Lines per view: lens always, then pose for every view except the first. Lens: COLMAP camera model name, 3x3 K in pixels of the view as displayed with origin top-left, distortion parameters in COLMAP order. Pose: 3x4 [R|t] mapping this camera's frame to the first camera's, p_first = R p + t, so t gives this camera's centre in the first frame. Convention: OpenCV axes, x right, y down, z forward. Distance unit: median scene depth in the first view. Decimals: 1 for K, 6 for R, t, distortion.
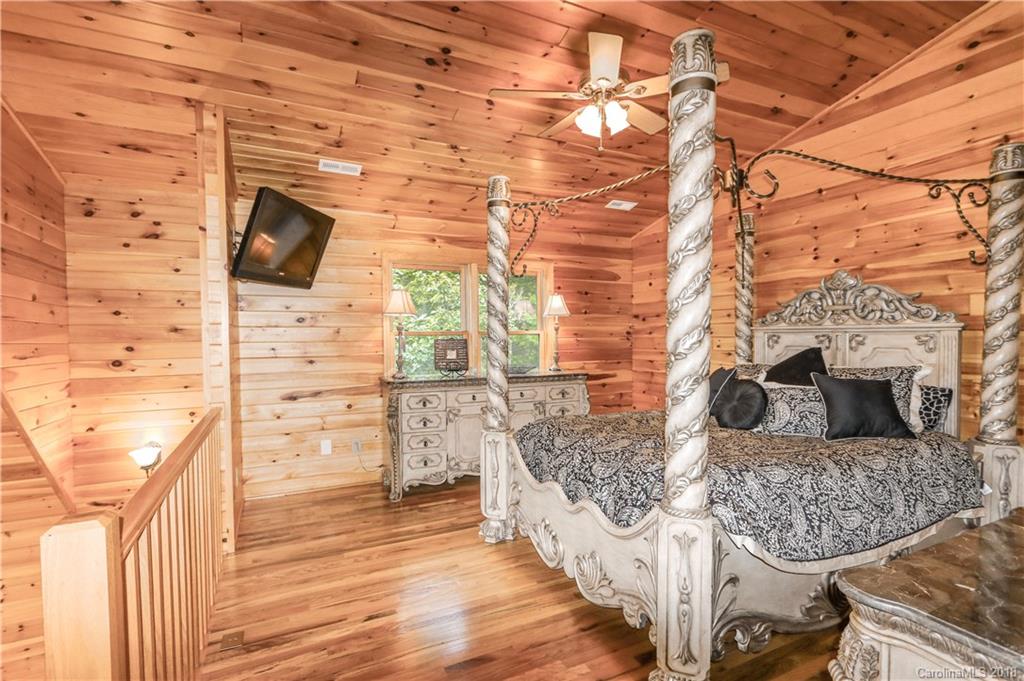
lens RADIAL K [[481.5, 0, 511.2], [0, 481.5, 340.1], [0, 0, 1]] dist [0.004051, 0.001573]
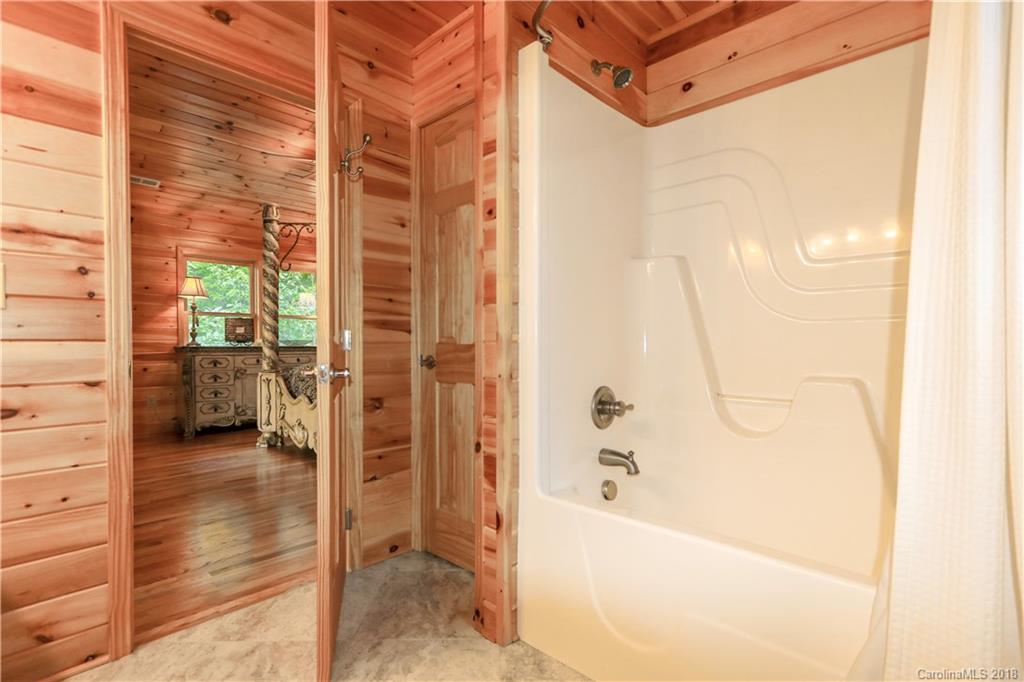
lens RADIAL K [[481.5, 0, 509.3], [0, 481.5, 347.3], [0, 0, 1]] dist [0.004051, 0.001573]
pose [[0.937645, 0.003966, 0.347571, 0.115650], [-0.002414, 0.999985, -0.004900, 0.089885], [-0.347585, 0.003756, 0.937641, -0.518576]]
